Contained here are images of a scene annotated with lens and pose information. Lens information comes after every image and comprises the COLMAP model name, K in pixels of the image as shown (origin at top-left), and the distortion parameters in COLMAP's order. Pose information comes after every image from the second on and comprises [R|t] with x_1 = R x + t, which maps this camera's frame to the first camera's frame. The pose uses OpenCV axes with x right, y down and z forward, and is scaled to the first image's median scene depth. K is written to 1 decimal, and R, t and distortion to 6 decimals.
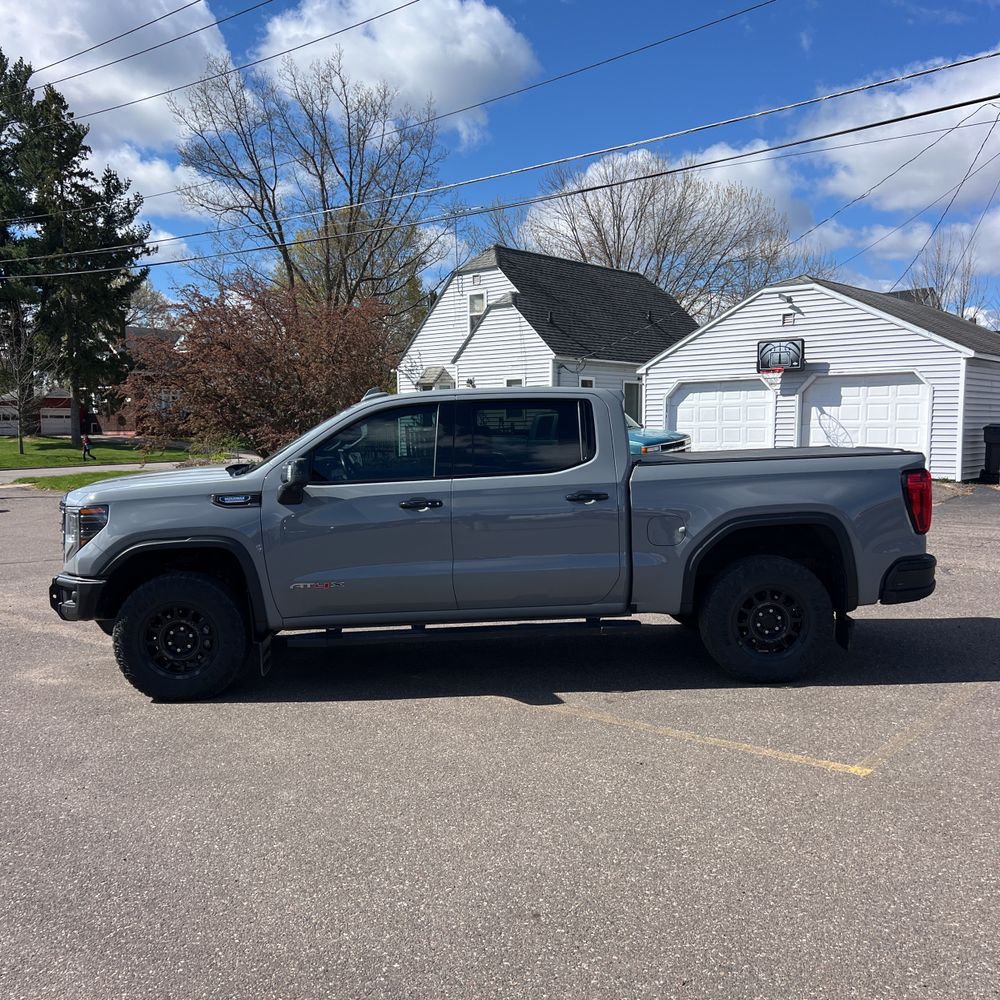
lens RADIAL K [[984.2, 0, 486.2], [0, 984.2, 500.3], [0, 0, 1]] dist [0.029101, -0.015185]
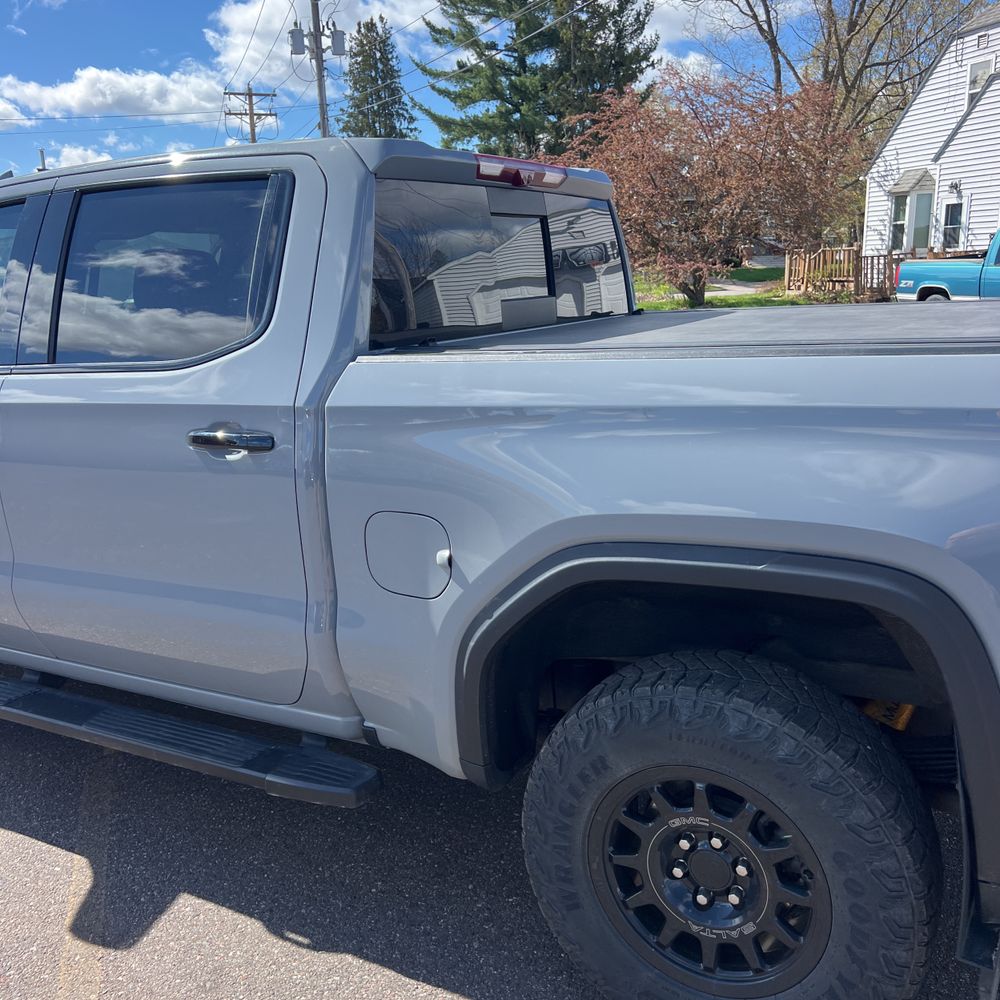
lens RADIAL K [[984.2, 0, 486.2], [0, 984.2, 500.3], [0, 0, 1]] dist [0.029101, -0.015185]
pose [[0.865214, 0.103168, -0.490675, 0.072825], [-0.018682, 0.984556, 0.174068, -0.009353], [0.501055, -0.141439, 0.853779, 0.141143]]
